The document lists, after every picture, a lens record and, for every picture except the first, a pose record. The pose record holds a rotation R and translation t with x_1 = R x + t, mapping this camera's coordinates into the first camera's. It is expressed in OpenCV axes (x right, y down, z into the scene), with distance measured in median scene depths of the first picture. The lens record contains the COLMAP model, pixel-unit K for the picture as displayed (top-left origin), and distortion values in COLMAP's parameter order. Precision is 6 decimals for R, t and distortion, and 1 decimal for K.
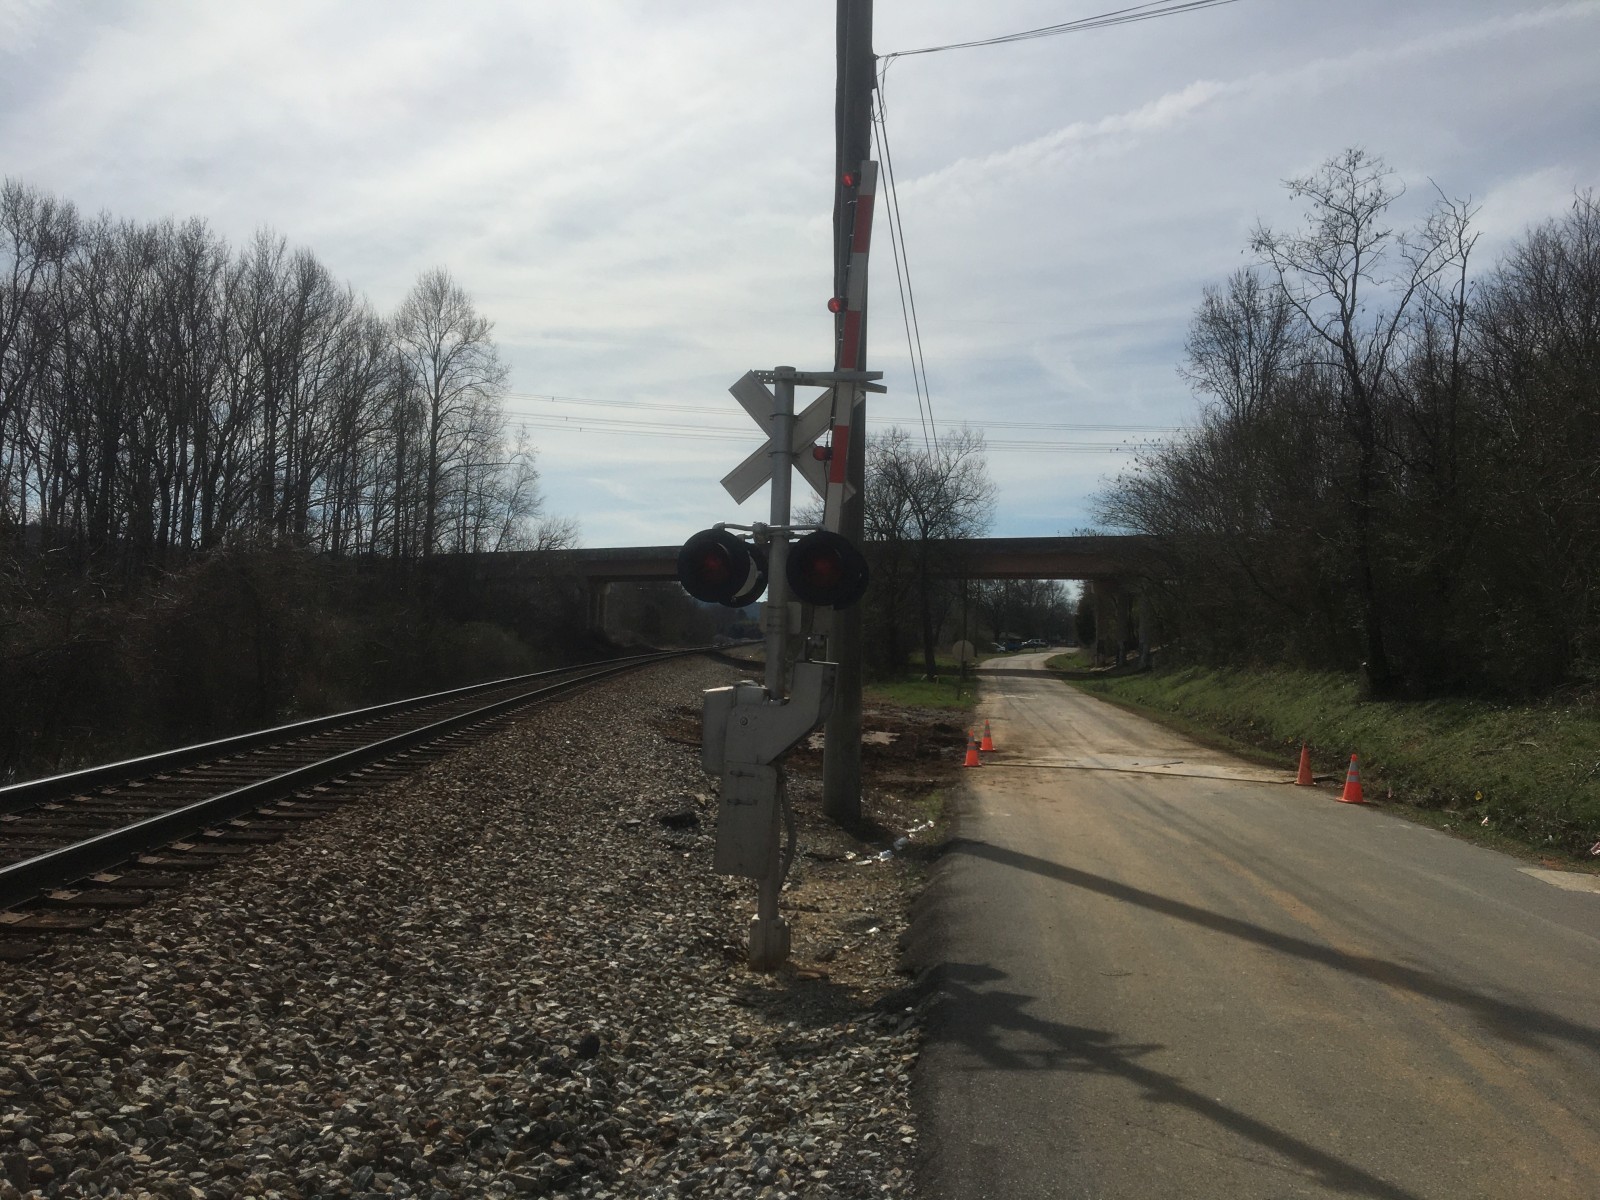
lens RADIAL K [[1362.5, 0, 771.8], [0, 1362.5, 608.7], [0, 0, 1]] dist [0.128682, -0.276544]
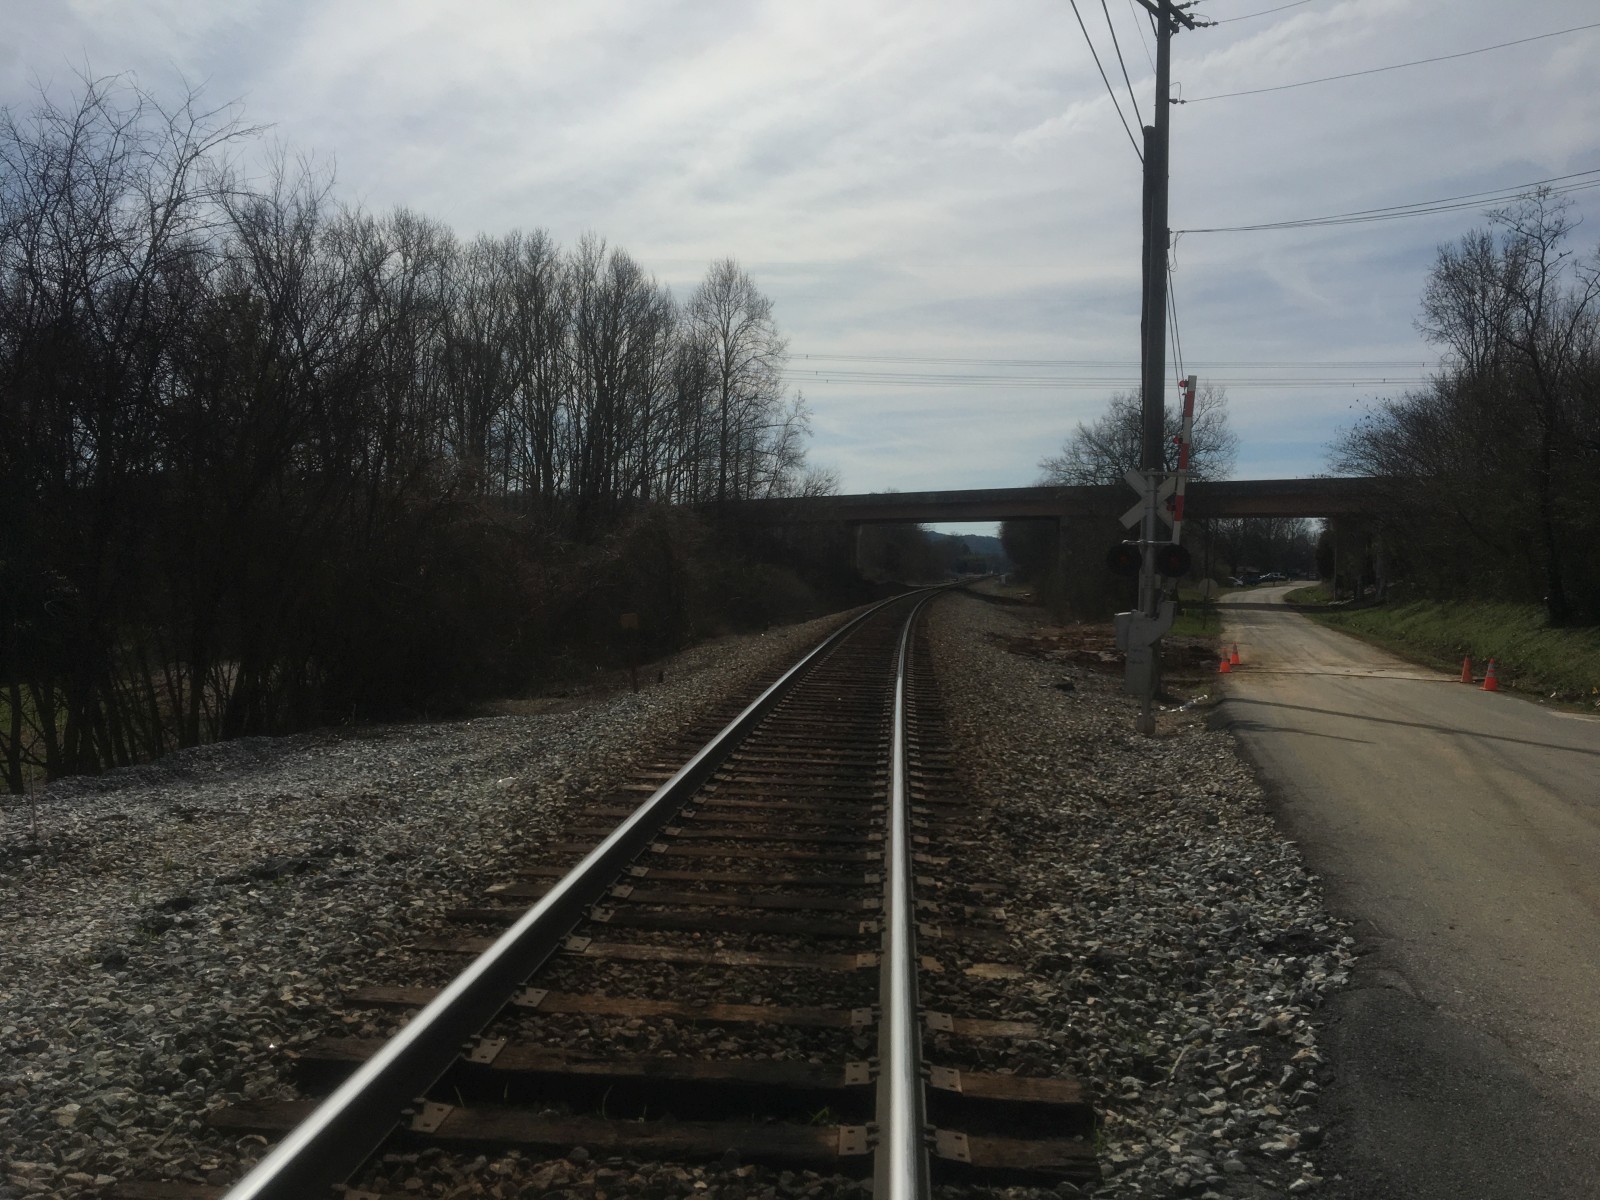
lens RADIAL K [[1305.6, 0, 753.6], [0, 1305.6, 587.5], [0, 0, 1]] dist [0.002492, -0.011078]
pose [[0.982156, -0.003425, -0.188036, -0.024637], [0.009454, 0.999469, 0.031175, -0.005949], [0.187829, -0.032397, 0.981667, -0.129708]]
